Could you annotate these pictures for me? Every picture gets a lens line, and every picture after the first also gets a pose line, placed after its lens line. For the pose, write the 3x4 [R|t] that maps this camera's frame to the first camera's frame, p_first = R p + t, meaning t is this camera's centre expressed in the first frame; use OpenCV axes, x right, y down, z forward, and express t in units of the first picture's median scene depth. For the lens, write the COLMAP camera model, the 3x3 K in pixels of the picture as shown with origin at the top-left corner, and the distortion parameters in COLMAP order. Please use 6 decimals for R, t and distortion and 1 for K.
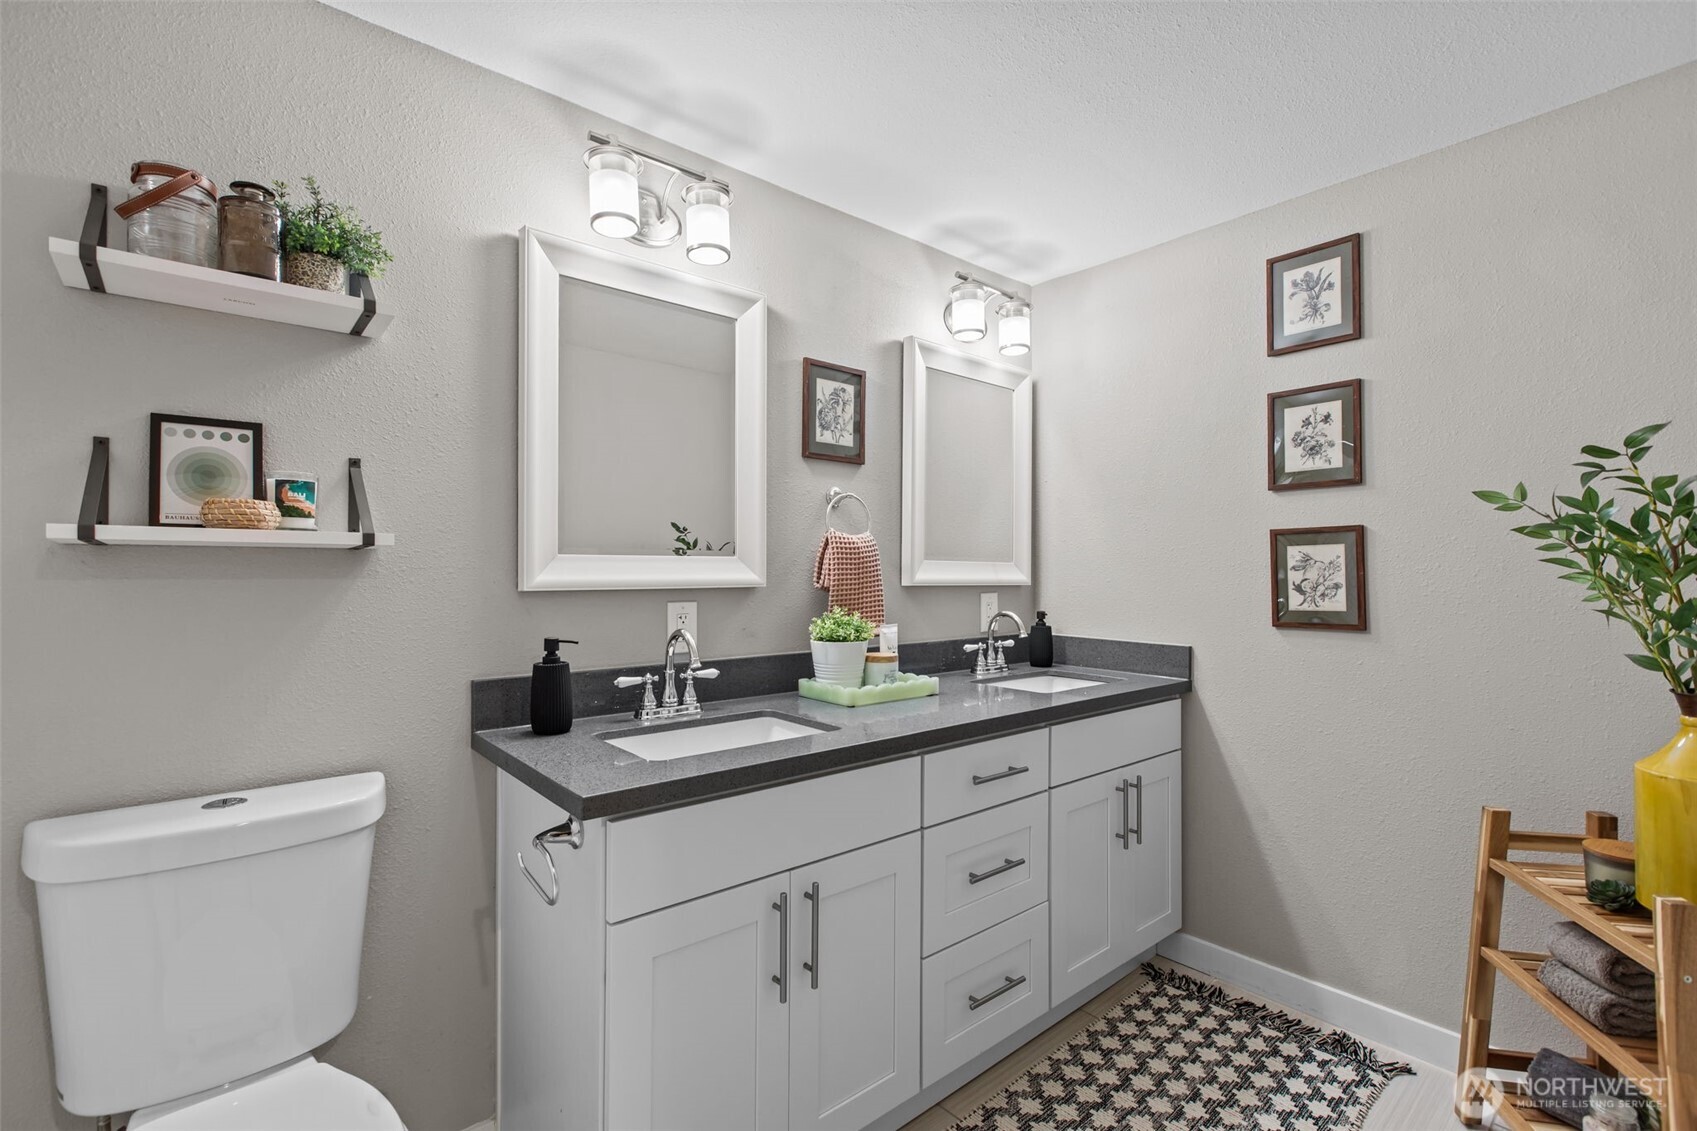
lens RADIAL K [[774.7, 0, 848.0], [0, 774.7, 566.0], [0, 0, 1]] dist [0.005608, -0.000388]
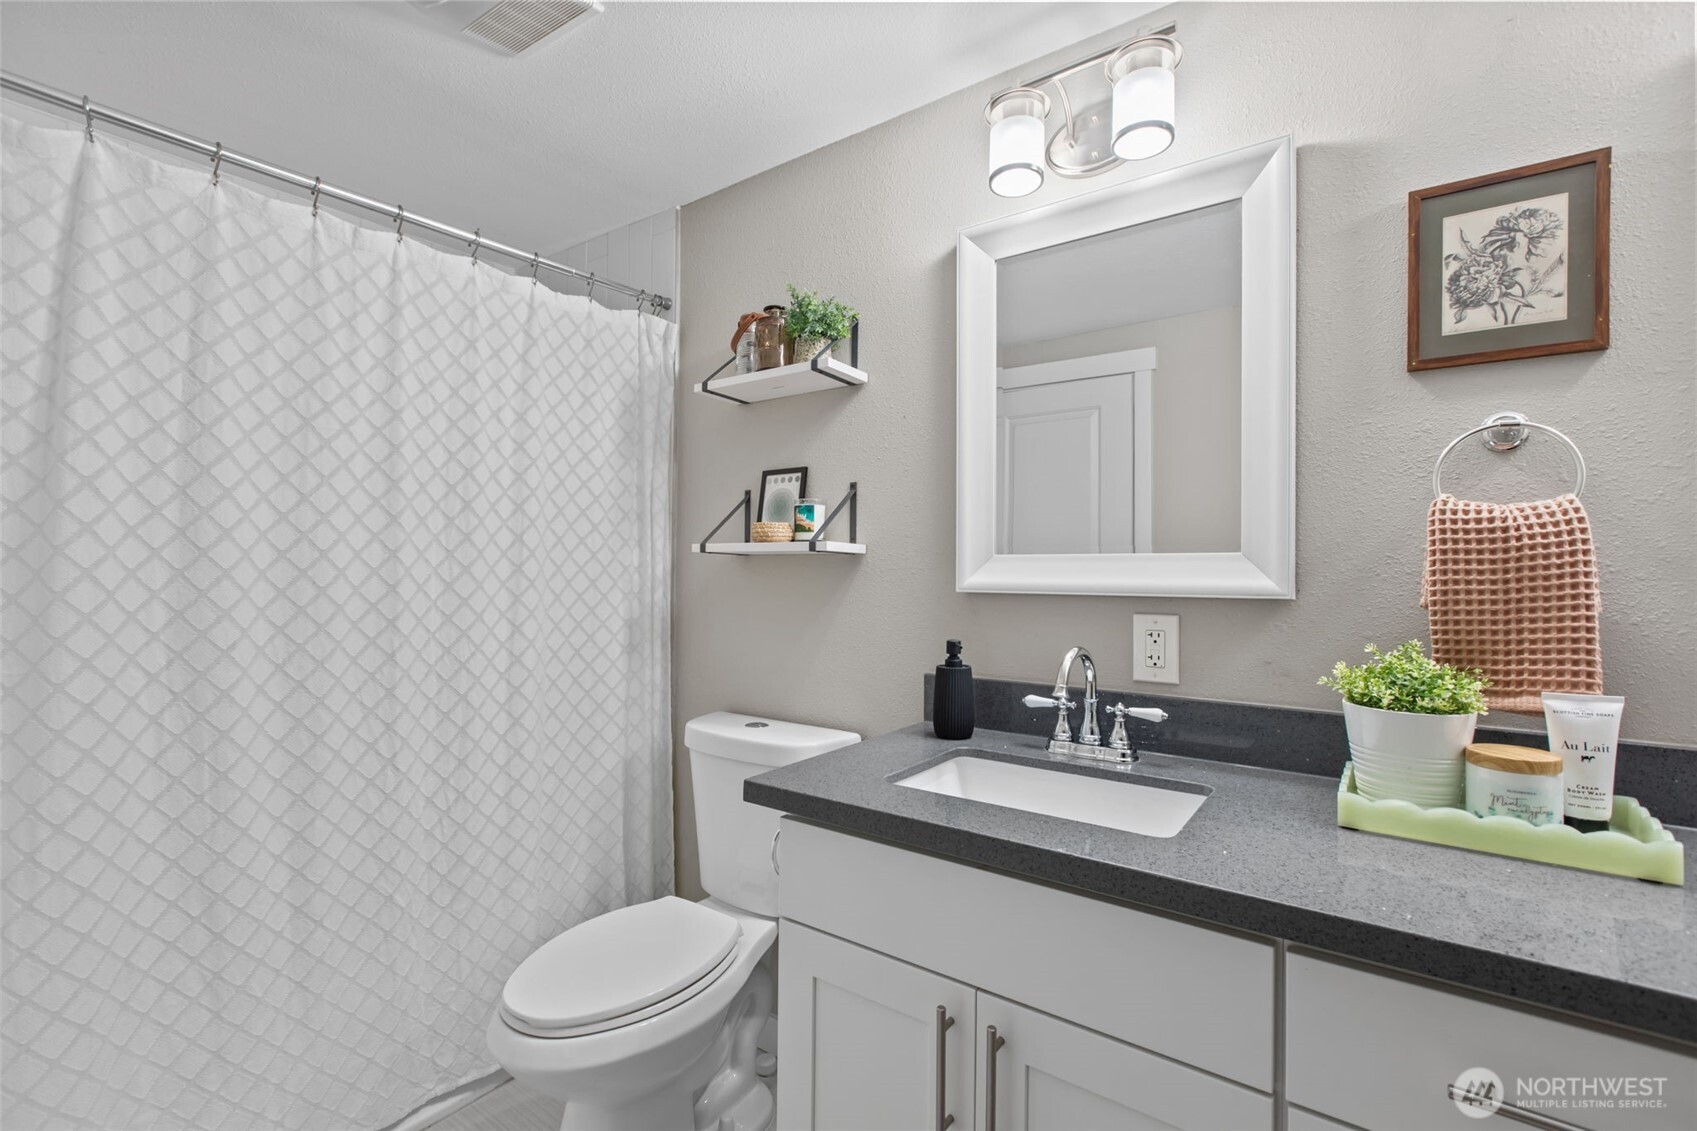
lens RADIAL K [[774.7, 0, 847.3], [0, 774.7, 564.4], [0, 0, 1]] dist [0.005608, -0.000388]
pose [[0.220089, -0.004266, -0.975470, 0.487801], [0.001543, 0.999991, -0.004025, 0.000401], [0.975478, -0.000619, 0.220094, 0.584364]]
